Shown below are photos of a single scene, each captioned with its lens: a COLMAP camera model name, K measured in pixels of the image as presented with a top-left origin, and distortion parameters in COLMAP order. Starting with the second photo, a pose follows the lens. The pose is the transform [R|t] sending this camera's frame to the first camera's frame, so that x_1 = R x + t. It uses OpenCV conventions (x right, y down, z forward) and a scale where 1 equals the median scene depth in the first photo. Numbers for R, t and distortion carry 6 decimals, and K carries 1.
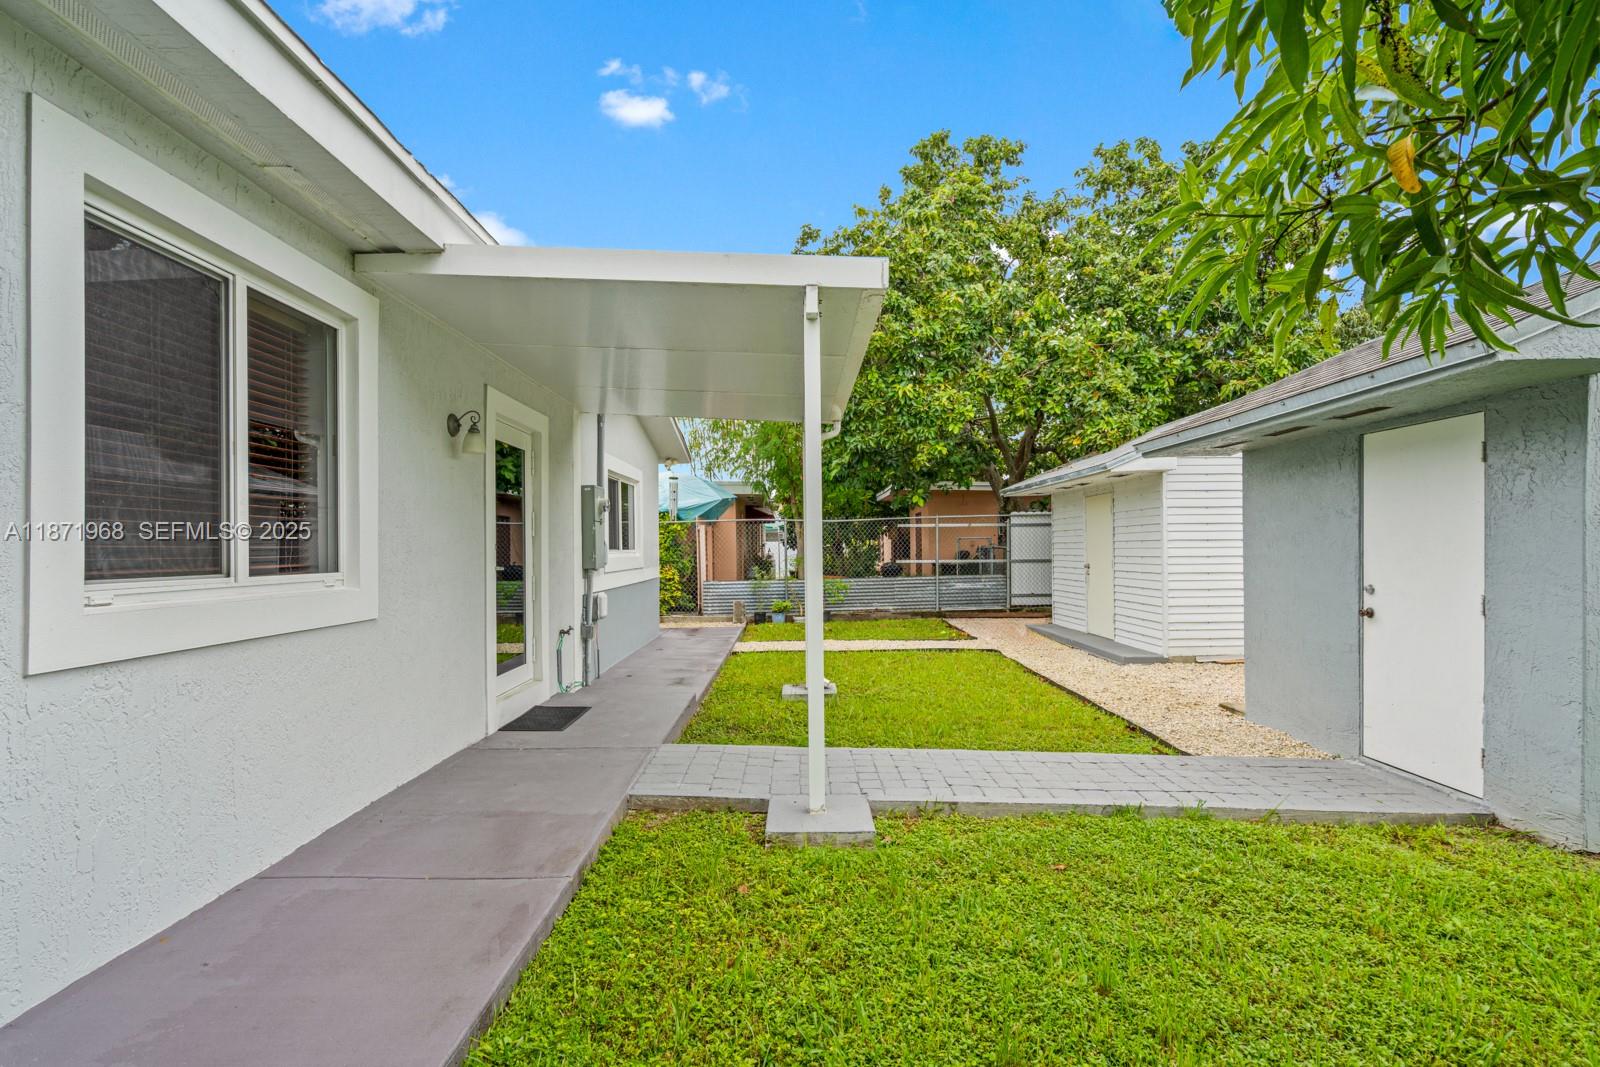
lens RADIAL K [[730.3, 0, 795.2], [0, 730.3, 540.4], [0, 0, 1]] dist [-0.003929, 0.002065]
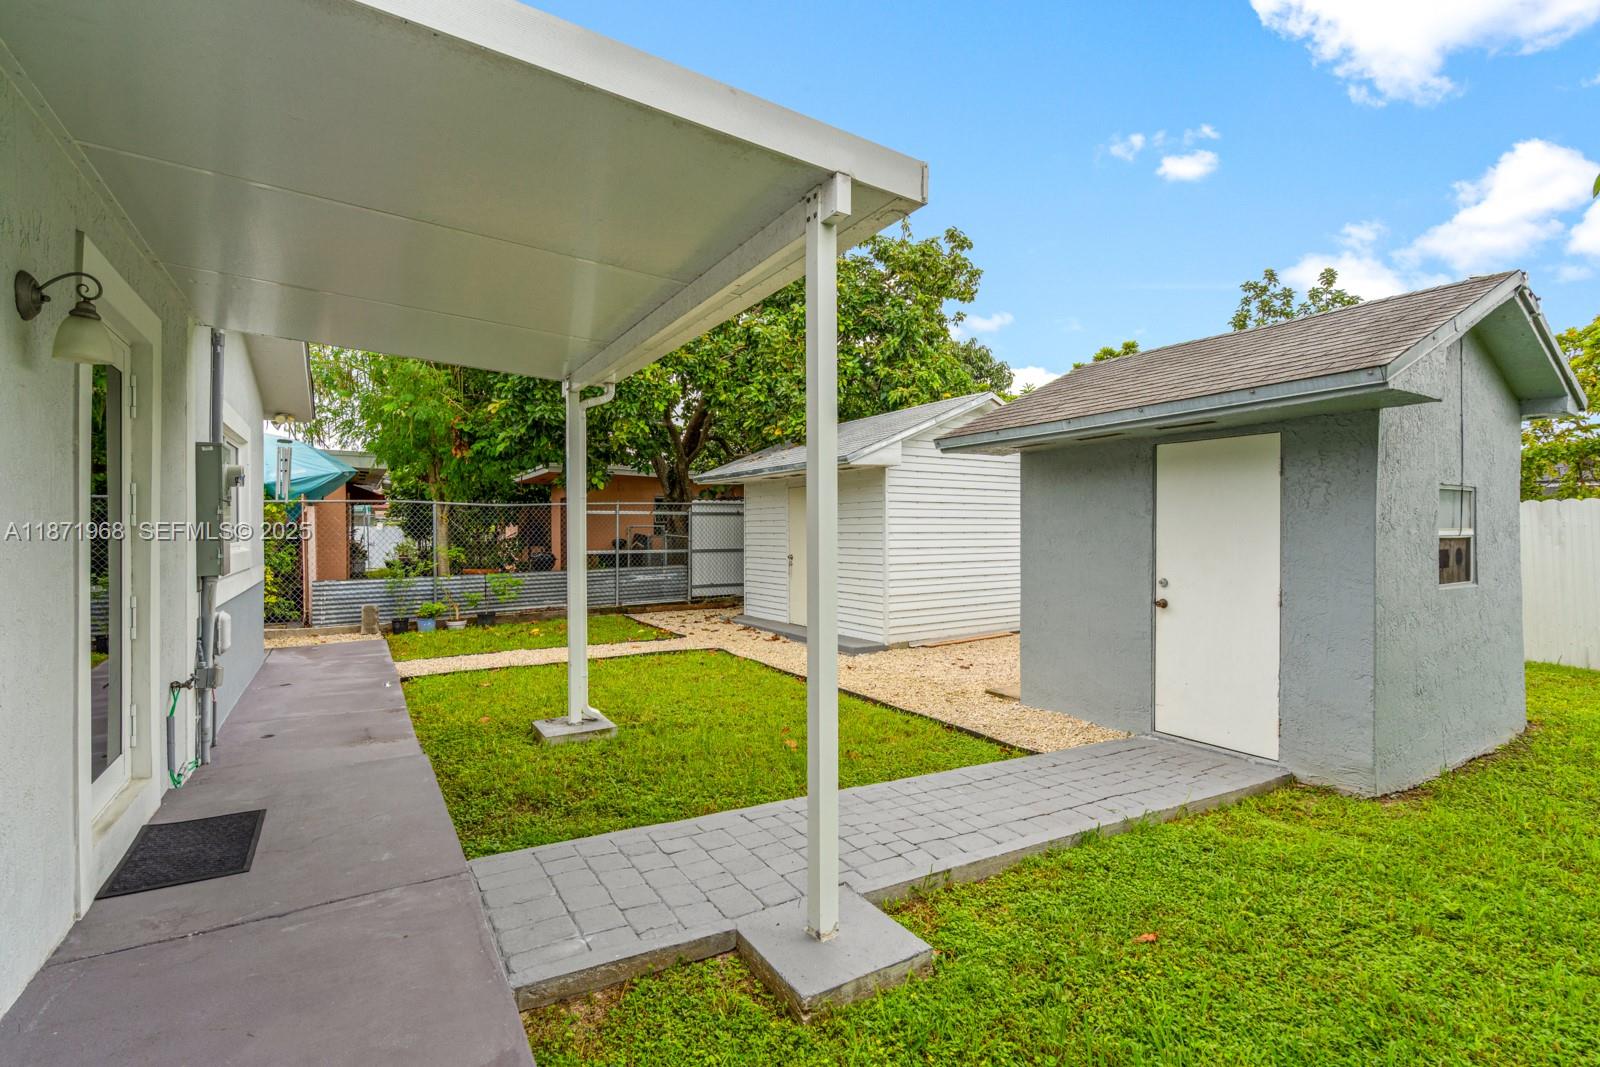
lens RADIAL K [[730.3, 0, 791.0], [0, 730.3, 528.2], [0, 0, 1]] dist [-0.003929, 0.002065]
pose [[0.855700, 0.007583, 0.517417, -0.151199], [-0.009681, 0.999952, 0.001357, -0.006807], [-0.517382, -0.006170, 0.855732, 0.177538]]
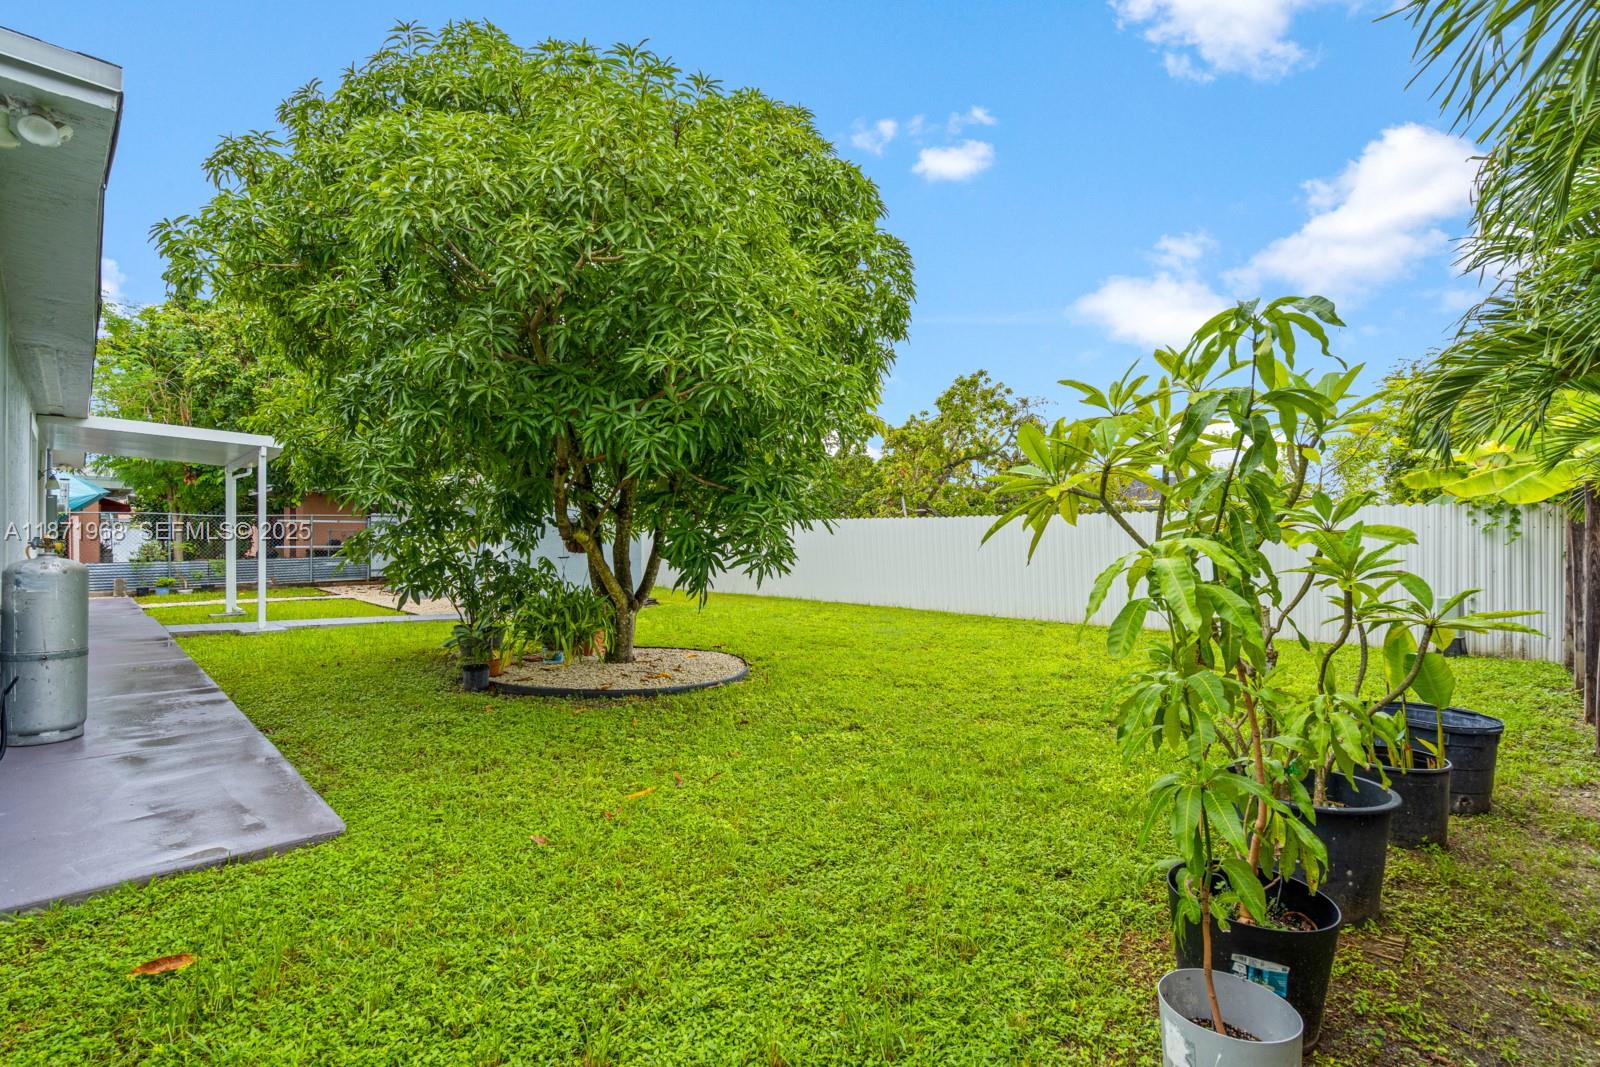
lens RADIAL K [[720.2, 0, 795.0], [0, 720.2, 530.9], [0, 0, 1]] dist [-0.001741, -0.000124]
pose [[0.707432, 0.015236, 0.706618, -0.205584], [-0.013430, 0.999877, -0.008114, -0.004925], [-0.706654, -0.003750, 0.707549, -1.039031]]
